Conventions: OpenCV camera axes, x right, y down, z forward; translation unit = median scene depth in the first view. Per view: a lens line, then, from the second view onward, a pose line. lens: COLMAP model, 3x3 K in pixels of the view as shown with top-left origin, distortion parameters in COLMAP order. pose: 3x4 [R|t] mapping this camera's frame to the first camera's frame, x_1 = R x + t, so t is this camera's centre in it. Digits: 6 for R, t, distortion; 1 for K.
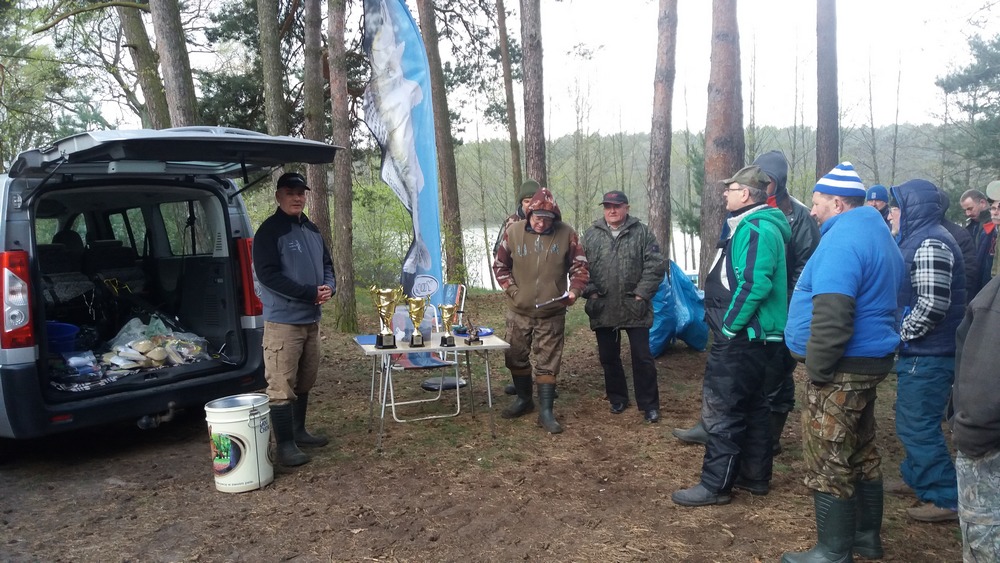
lens RADIAL K [[818.2, 0, 502.9], [0, 818.2, 277.9], [0, 0, 1]] dist [0.045574, -0.059802]
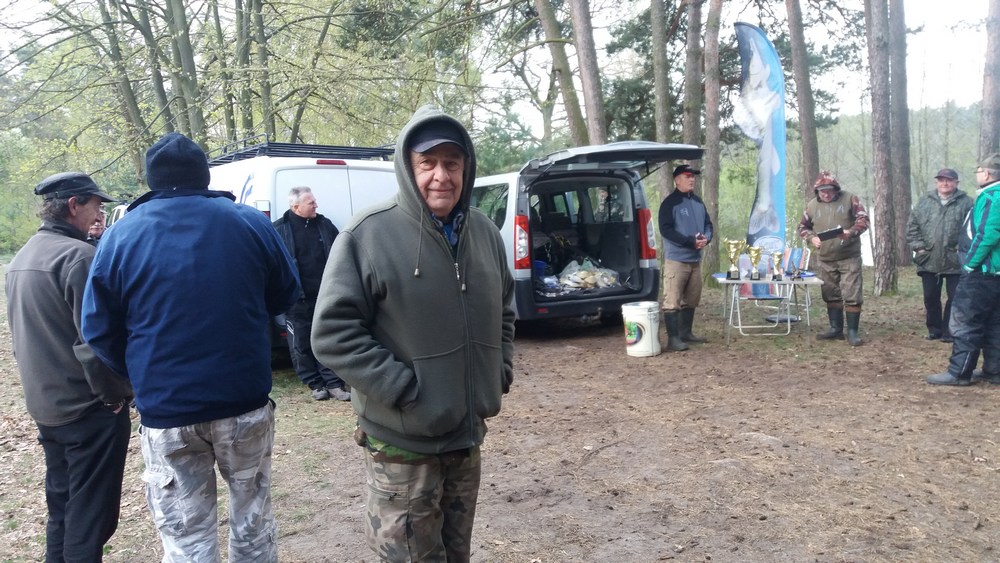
lens RADIAL K [[843.2, 0, 500.4], [0, 843.2, 265.7], [0, 0, 1]] dist [0.043643, -0.010015]
pose [[0.901422, 0.024133, -0.432269, 0.138754], [-0.021247, 0.999708, 0.011504, 0.048086], [0.432421, -0.001186, 0.901671, -0.574759]]
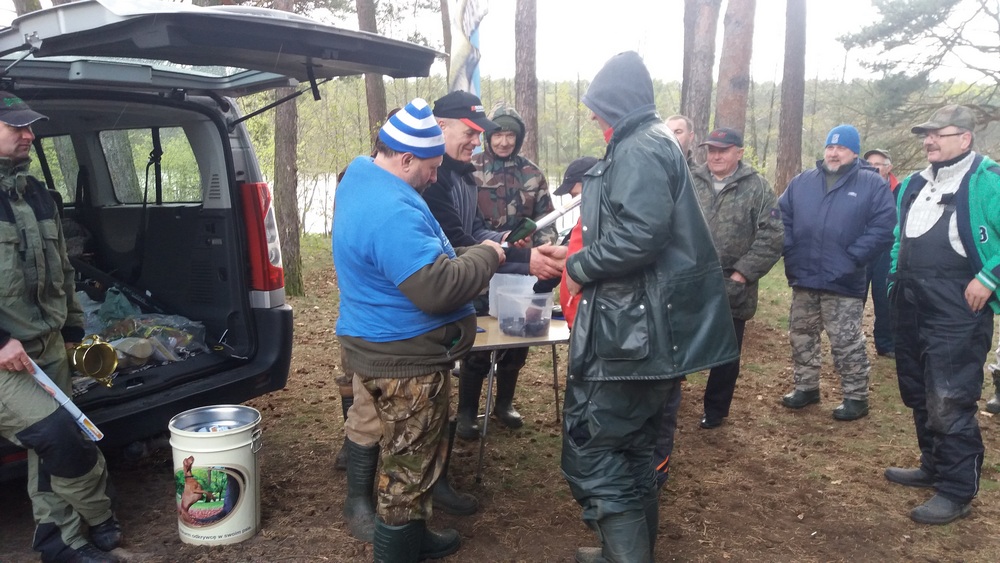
lens RADIAL K [[815.4, 0, 500.0], [0, 815.4, 281.5], [0, 0, 1]] dist [-0.000689, 0.000833]
pose [[0.985017, -0.000354, 0.172459, -0.234846], [-0.012081, 0.997400, 0.071050, -0.016299], [-0.172036, -0.072069, 0.982451, 0.273187]]
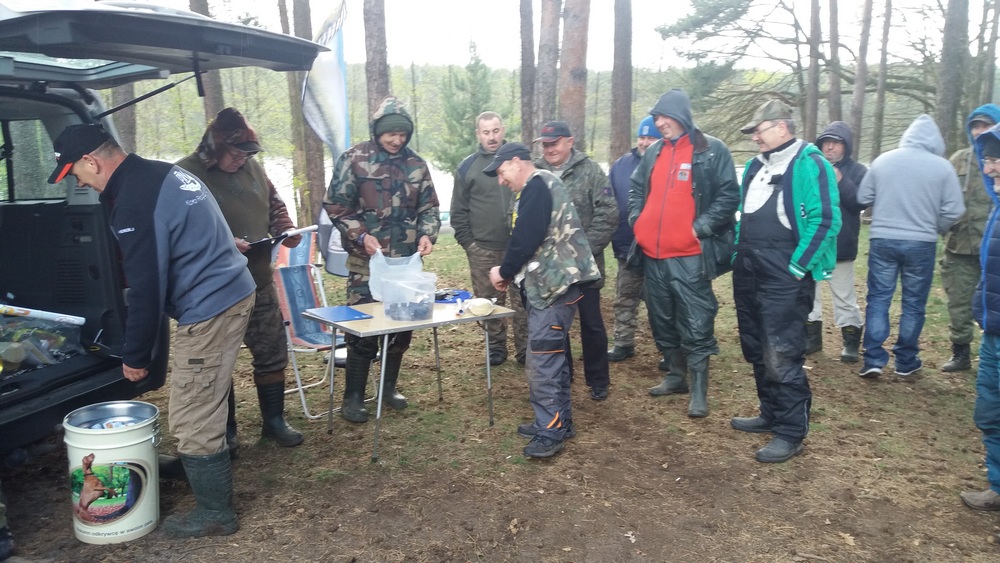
lens RADIAL K [[818.2, 0, 501.8], [0, 818.2, 277.1], [0, 0, 1]] dist [0.116779, -0.248825]
pose [[0.928628, -0.044648, 0.368315, -0.290783], [0.016234, 0.996671, 0.079890, -0.015499], [-0.370656, -0.068209, 0.926262, 0.236551]]
